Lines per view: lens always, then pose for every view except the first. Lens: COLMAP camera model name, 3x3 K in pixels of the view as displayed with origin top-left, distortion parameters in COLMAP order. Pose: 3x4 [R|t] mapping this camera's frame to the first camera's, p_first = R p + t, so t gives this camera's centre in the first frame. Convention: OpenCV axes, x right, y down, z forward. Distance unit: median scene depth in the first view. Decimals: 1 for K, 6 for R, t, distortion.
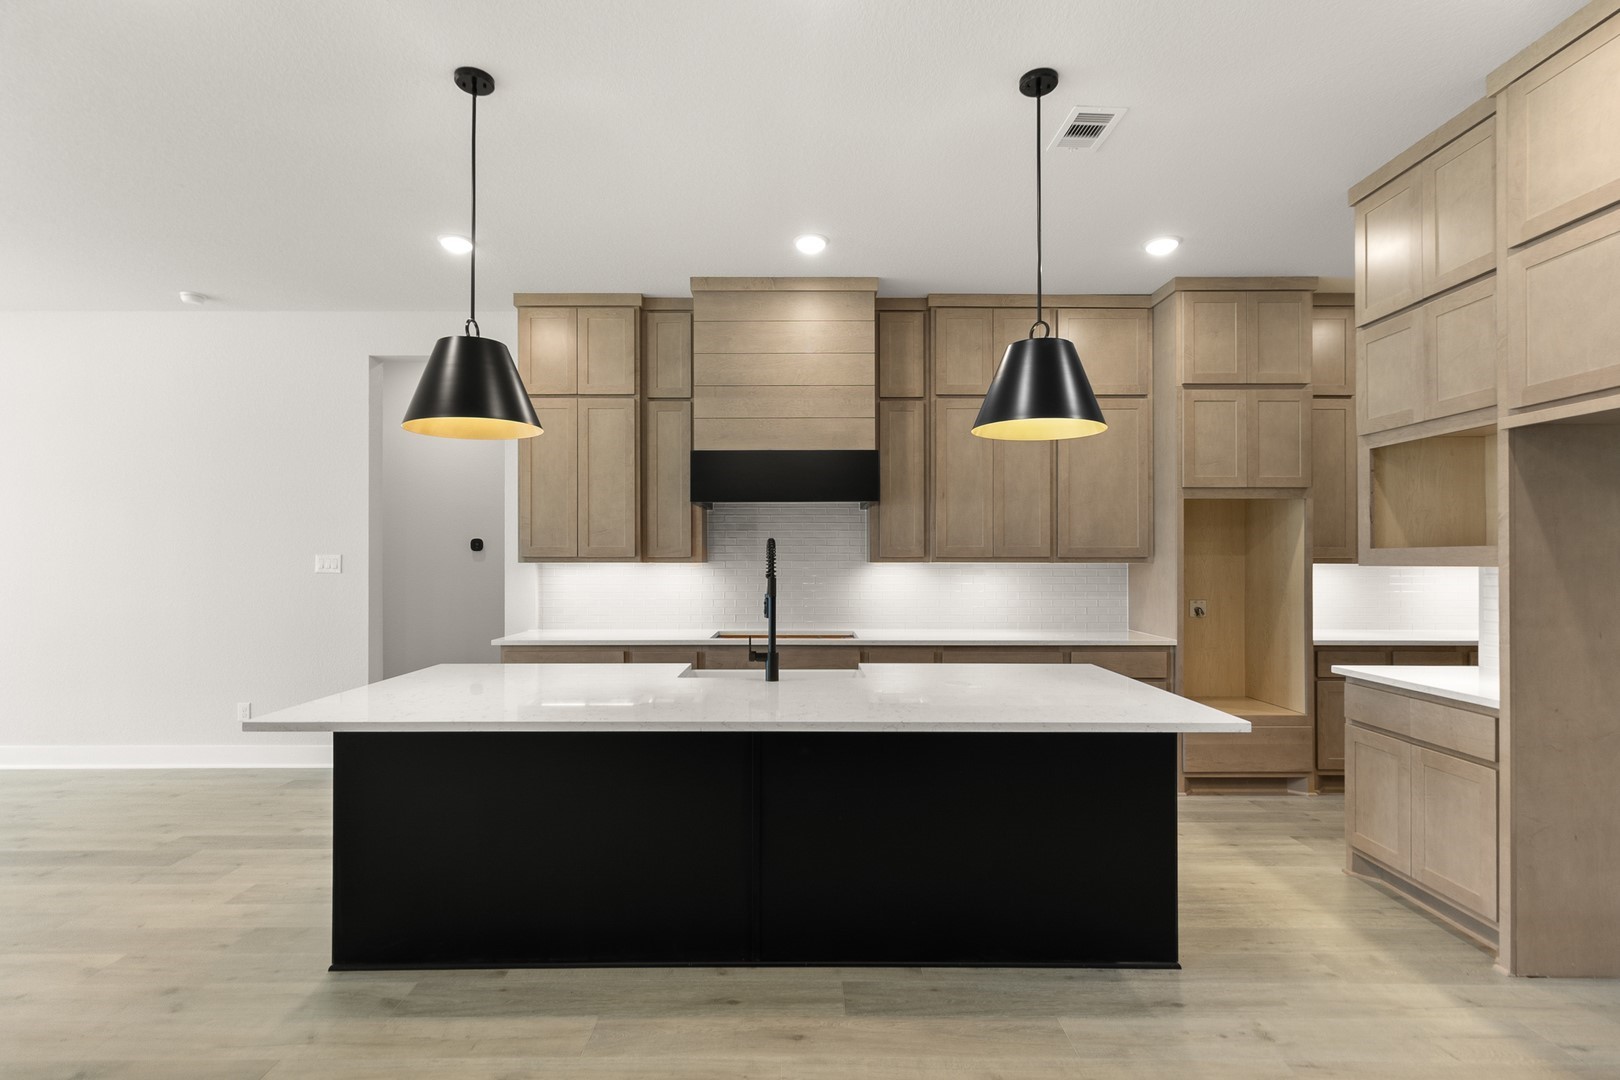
lens RADIAL K [[750.8, 0, 806.6], [0, 750.8, 556.7], [0, 0, 1]] dist [-0.000999, -0.000094]
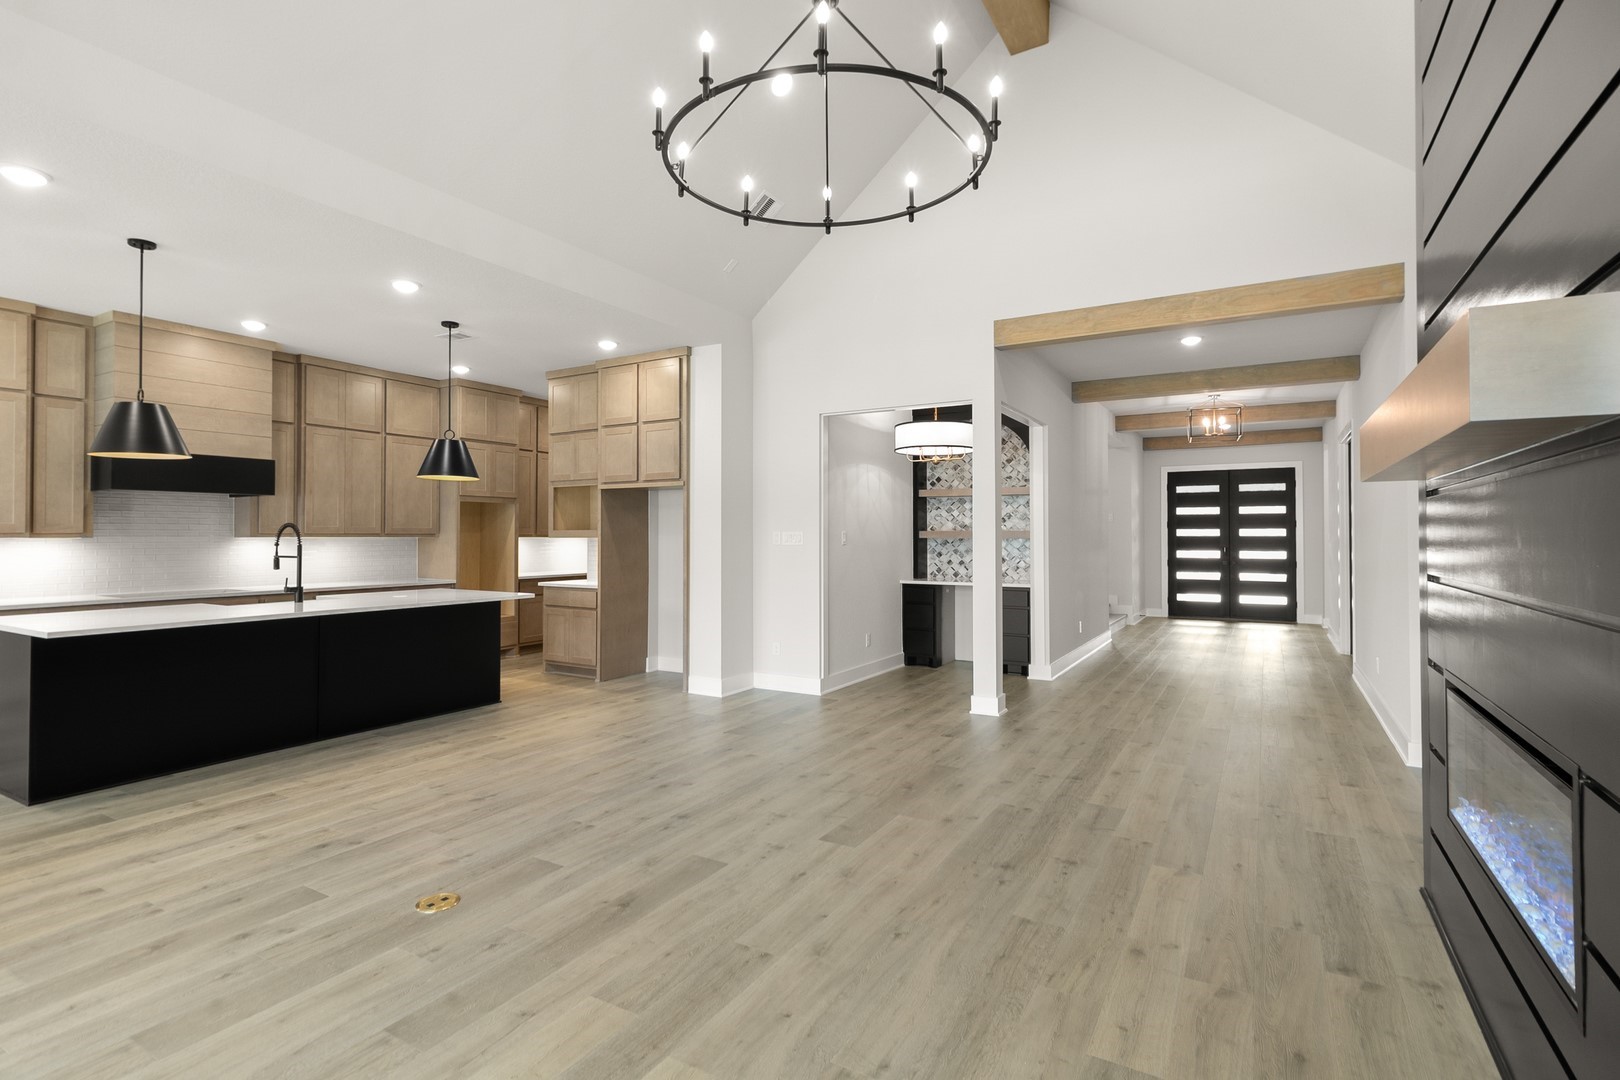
lens RADIAL K [[750.8, 0, 787.8], [0, 750.8, 519.9], [0, 0, 1]] dist [-0.000999, -0.000094]
pose [[0.517797, 0.017001, 0.855335, -0.622331], [-0.002824, 0.999831, -0.018164, -0.002331], [-0.855499, 0.006990, 0.517758, -0.595249]]
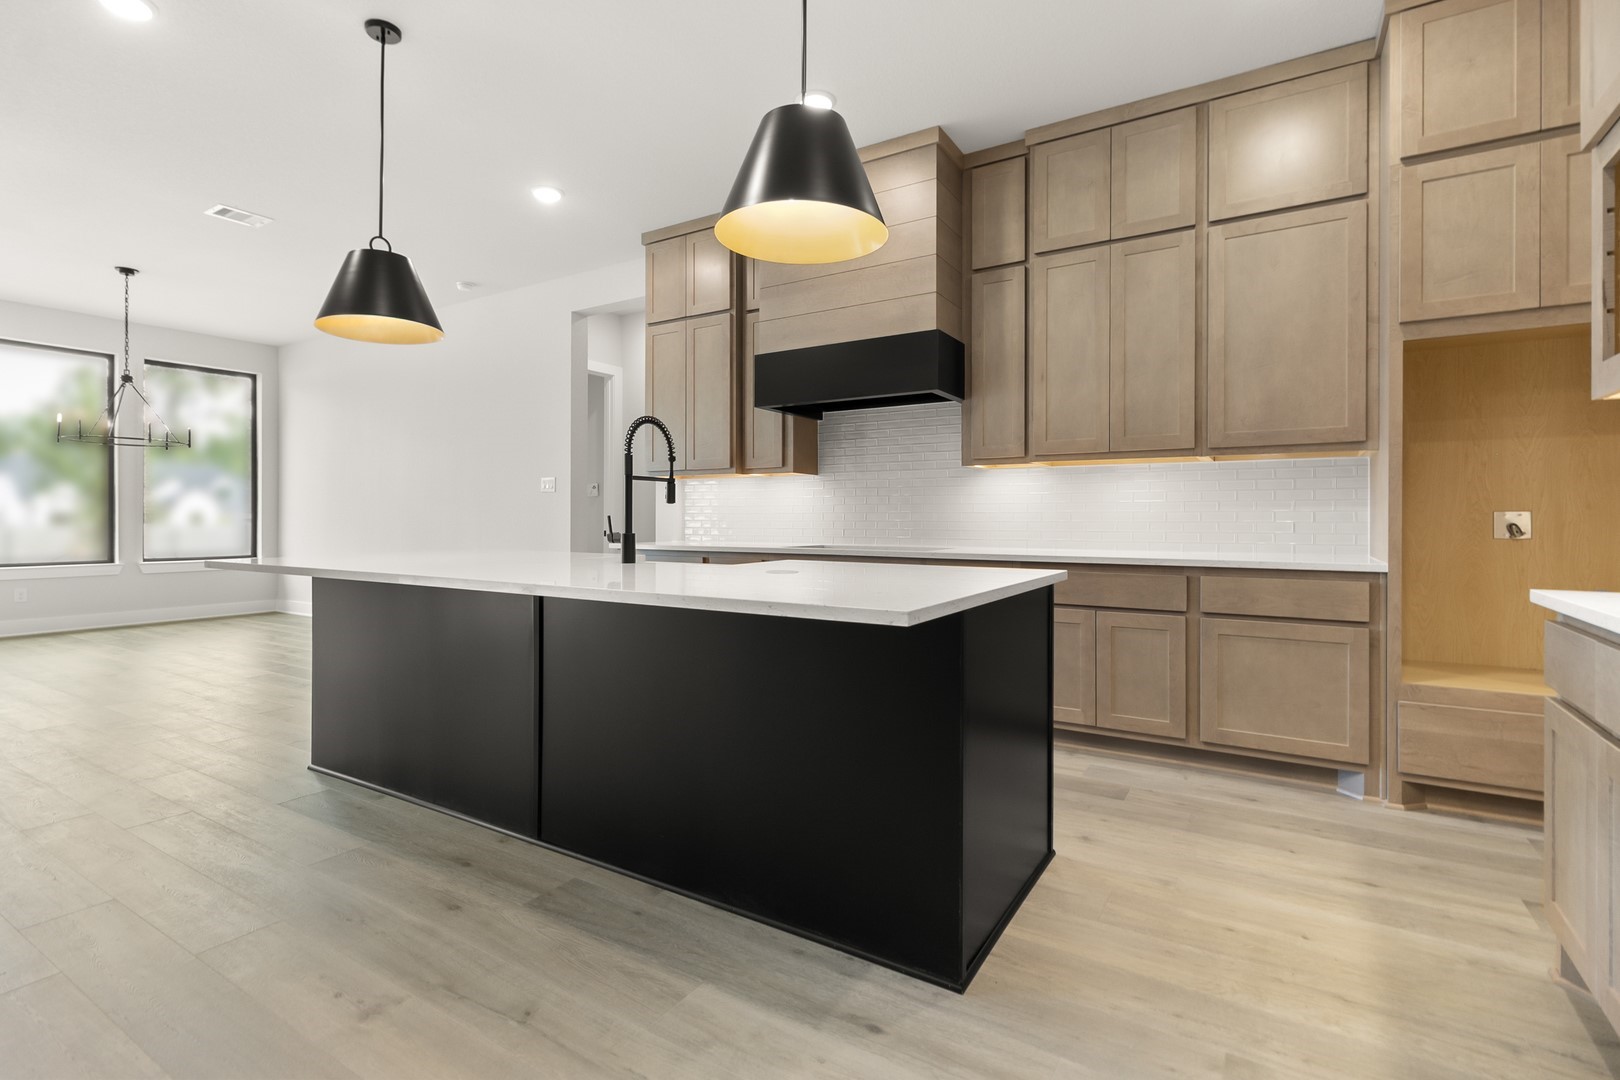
lens RADIAL K [[750.8, 0, 809.6], [0, 750.8, 514.8], [0, 0, 1]] dist [-0.000999, -0.000094]
pose [[0.848906, -0.005584, -0.528514, 0.411708], [0.005623, 0.999983, -0.001532, 0.067262], [0.528513, -0.001671, 0.848923, 0.199842]]
